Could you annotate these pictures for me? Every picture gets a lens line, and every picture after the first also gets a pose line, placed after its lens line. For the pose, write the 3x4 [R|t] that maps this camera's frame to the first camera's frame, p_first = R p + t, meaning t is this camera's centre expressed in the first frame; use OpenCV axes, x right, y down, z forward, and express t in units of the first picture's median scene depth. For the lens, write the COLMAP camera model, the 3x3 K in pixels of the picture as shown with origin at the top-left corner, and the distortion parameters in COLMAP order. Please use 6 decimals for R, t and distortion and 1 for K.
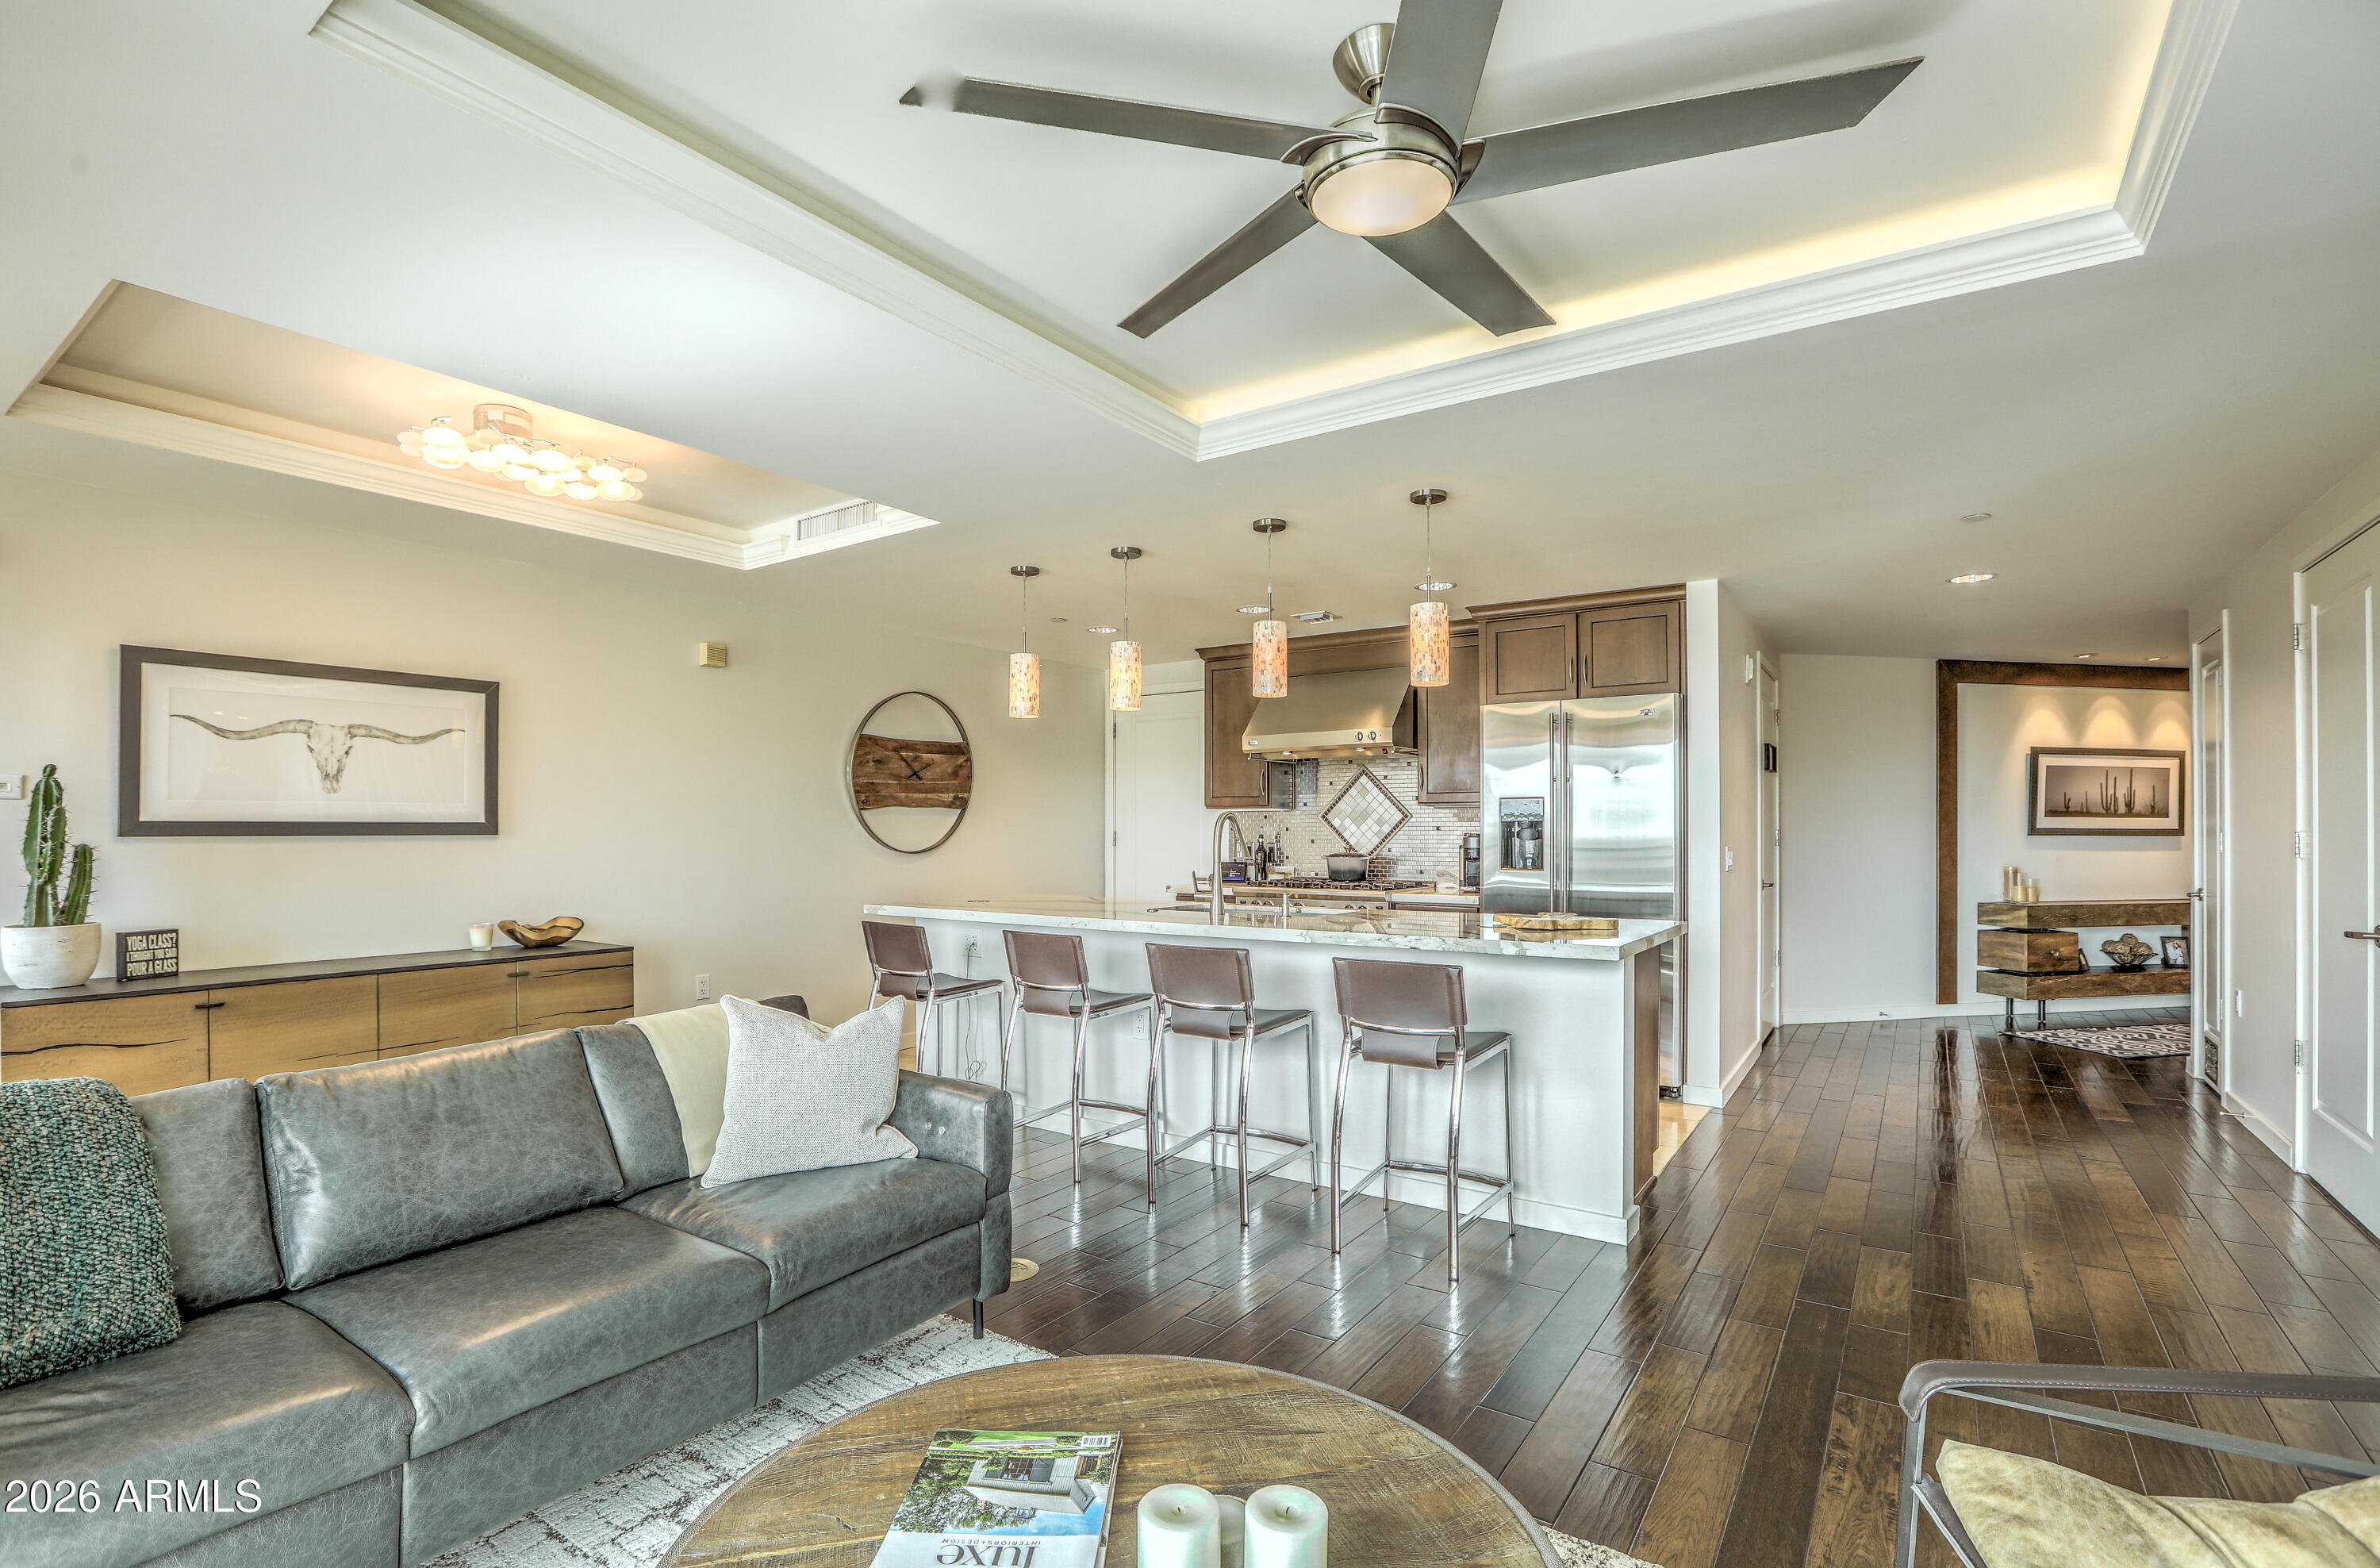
lens RADIAL K [[1074.7, 0, 1183.3], [0, 1074.7, 831.0], [0, 0, 1]] dist [-0.017192, -0.000053]
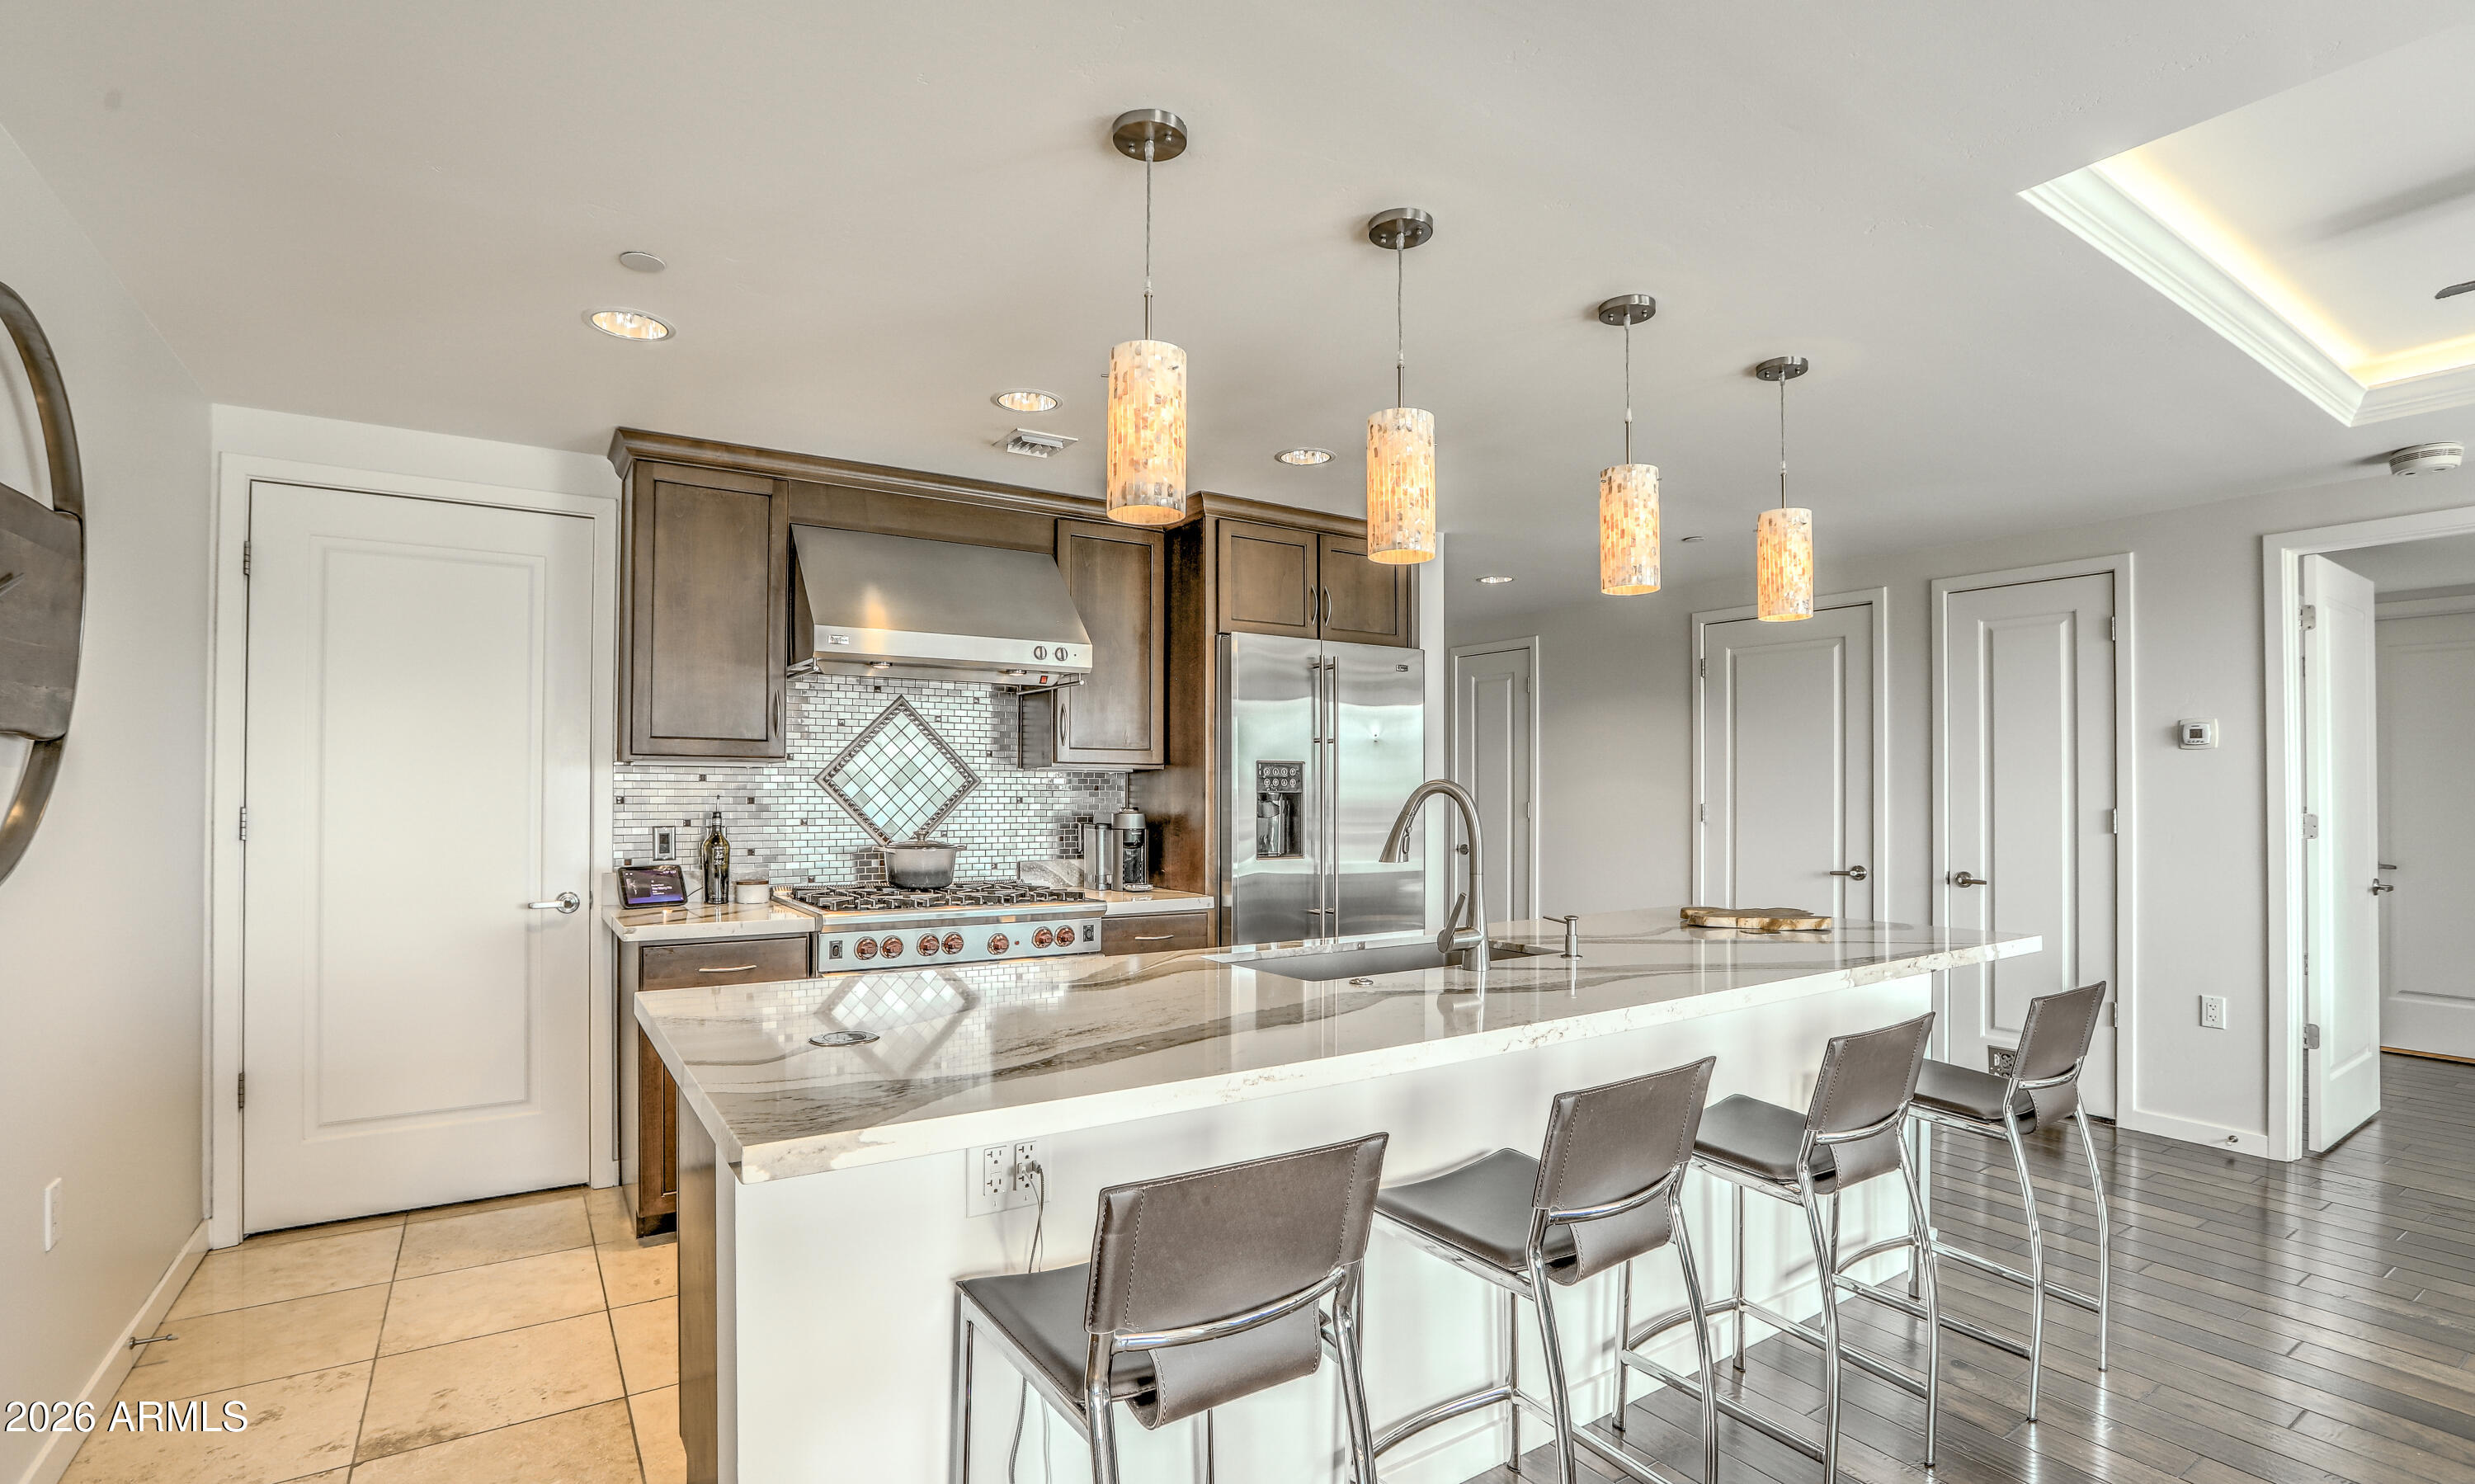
lens RADIAL K [[1147.0, 0, 1175.6], [0, 1147.0, 779.4], [0, 0, 1]] dist [-0.013107, 0.000249]
pose [[0.411589, 0.010978, 0.911303, -0.369222], [-0.004194, 0.999940, -0.010151, -0.008118], [-0.911360, 0.000356, 0.411610, 0.599183]]
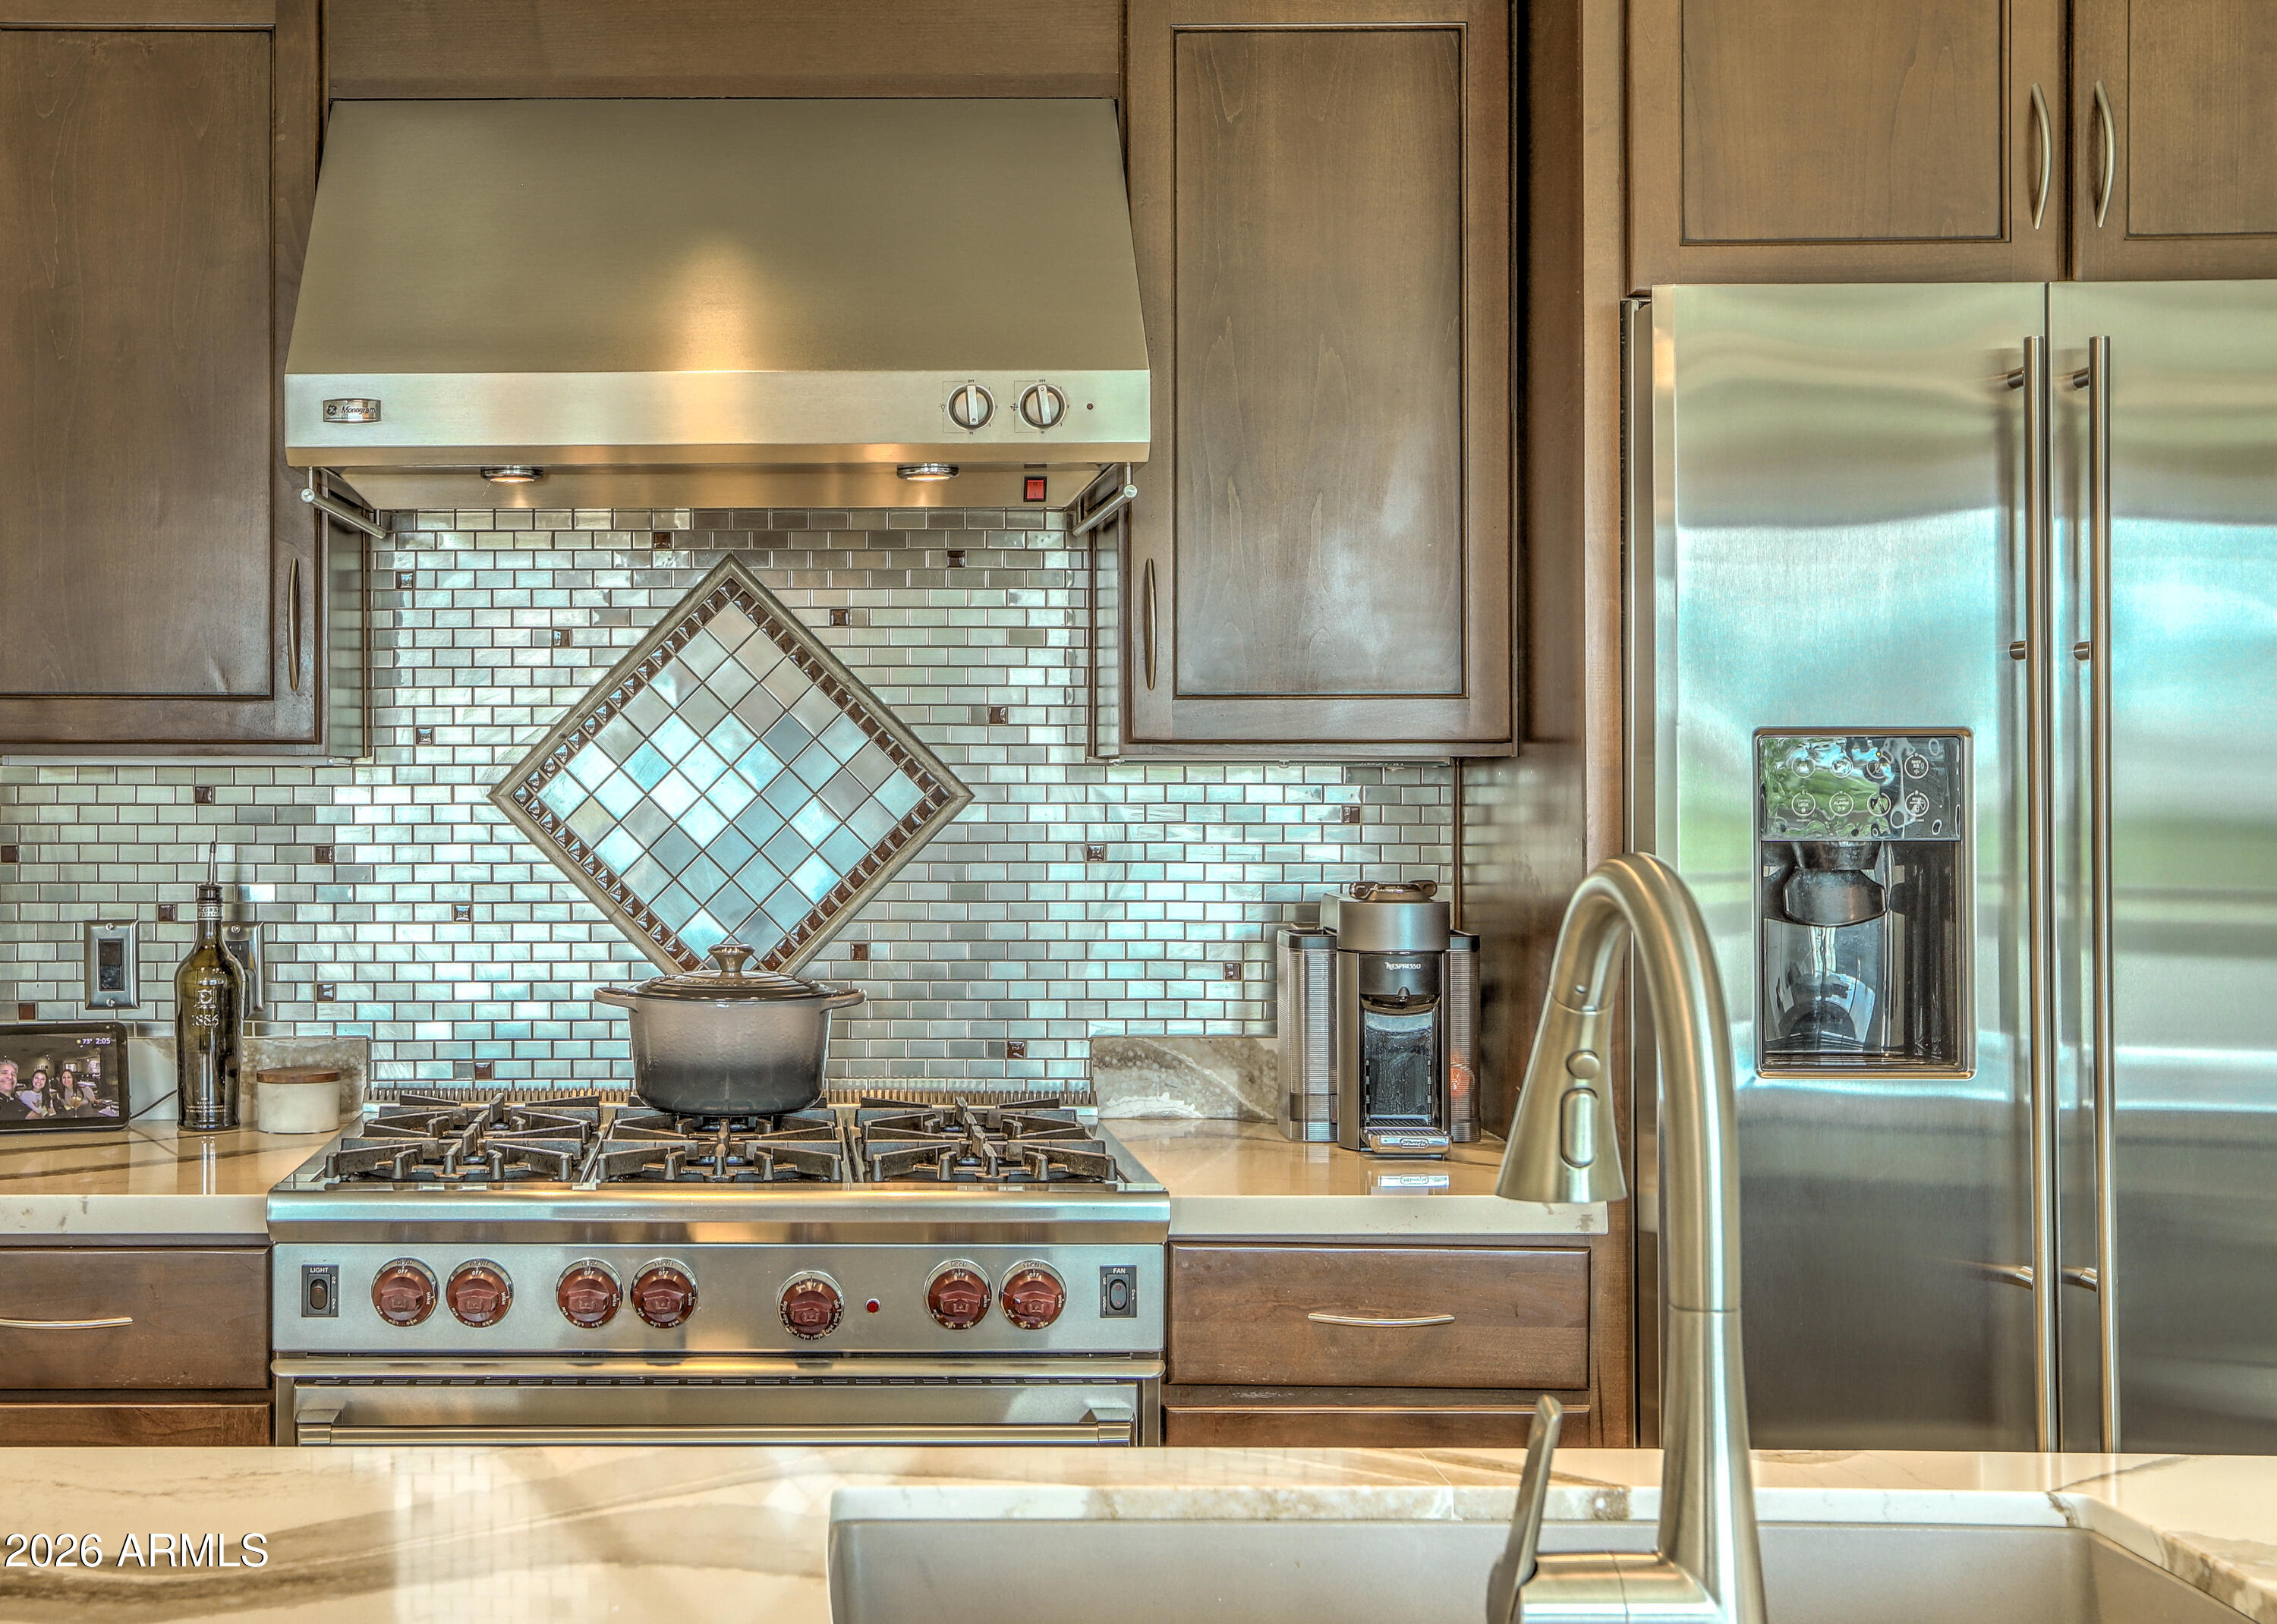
lens RADIAL K [[2860.4, 0, 782.4], [0, 2860.4, 745.7], [0, 0, 1]] dist [0.009004, 0.184723]
pose [[0.820942, 0.004515, 0.570994, -0.153133], [0.000875, 0.999958, -0.009165, -0.018622], [-0.571011, 0.008023, 0.820903, 0.533217]]
